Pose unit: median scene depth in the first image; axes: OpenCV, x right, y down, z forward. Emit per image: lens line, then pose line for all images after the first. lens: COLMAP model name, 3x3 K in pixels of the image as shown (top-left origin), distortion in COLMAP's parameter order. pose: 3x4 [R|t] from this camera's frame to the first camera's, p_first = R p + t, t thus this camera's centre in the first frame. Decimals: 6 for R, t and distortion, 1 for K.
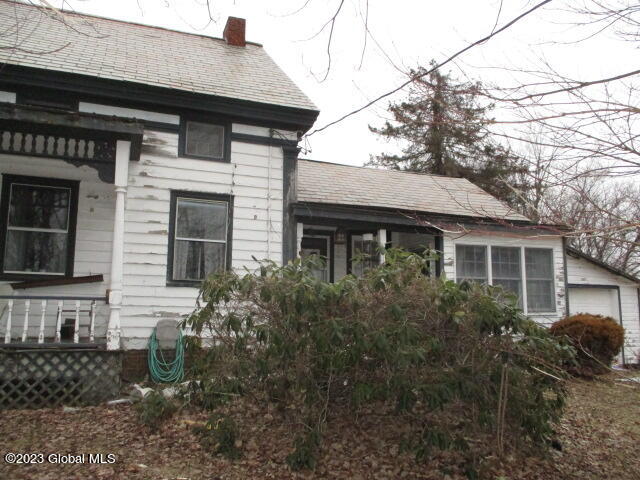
lens RADIAL K [[538.3, 0, 325.7], [0, 538.3, 241.2], [0, 0, 1]] dist [-0.022170, 0.008524]
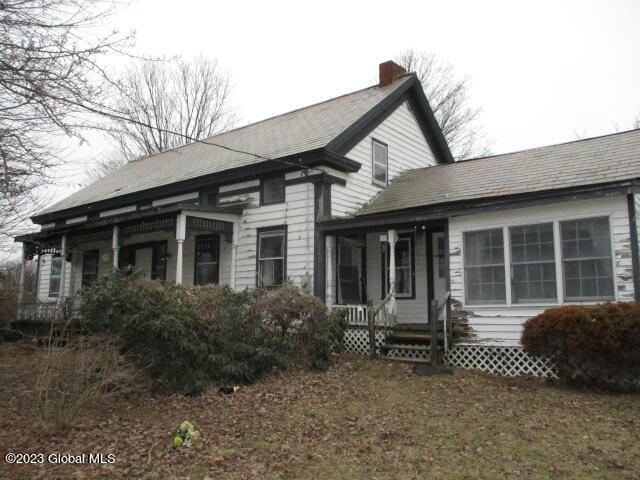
lens RADIAL K [[538.3, 0, 324.1], [0, 538.3, 239.5], [0, 0, 1]] dist [-0.022170, 0.008524]
pose [[0.501889, -0.124922, -0.855863, 1.190166], [0.114083, 0.990431, -0.077664, 0.082284], [0.857375, -0.058661, 0.511338, 0.387743]]
